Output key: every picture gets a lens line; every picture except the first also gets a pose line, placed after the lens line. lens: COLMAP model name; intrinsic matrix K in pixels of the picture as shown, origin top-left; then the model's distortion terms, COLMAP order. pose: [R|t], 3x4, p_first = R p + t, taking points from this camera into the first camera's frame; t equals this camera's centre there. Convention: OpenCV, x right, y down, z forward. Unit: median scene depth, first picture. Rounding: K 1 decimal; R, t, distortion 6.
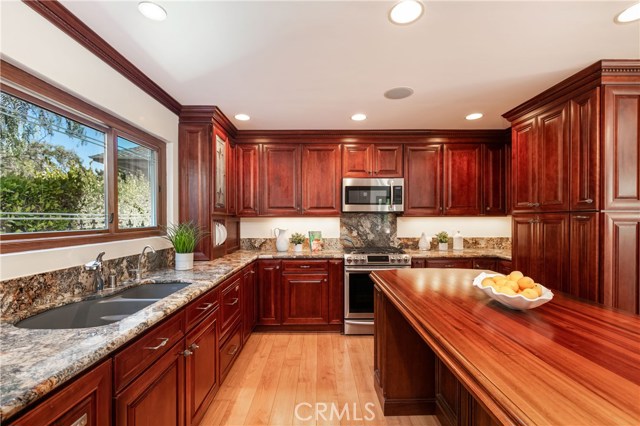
lens RADIAL K [[292.5, 0, 332.7], [0, 292.5, 215.1], [0, 0, 1]] dist [-0.000748, -0.000060]
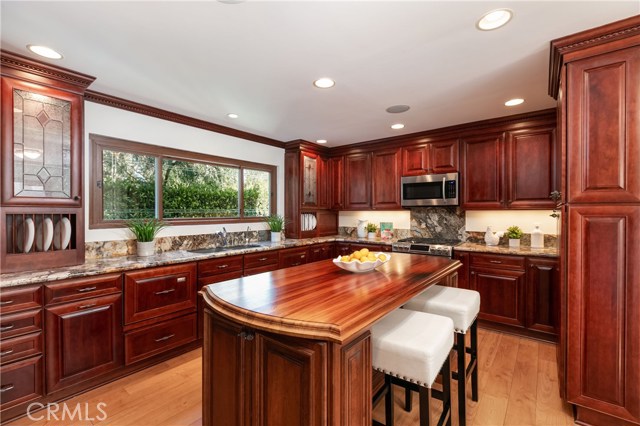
lens RADIAL K [[287.4, 0, 317.0], [0, 287.4, 214.0], [0, 0, 1]] dist [-0.001981, -0.000038]
pose [[0.765750, 0.005964, -0.643111, 0.504459], [0.006722, 0.999828, 0.017276, -0.002427], [0.643103, -0.017553, 0.765578, -0.088071]]
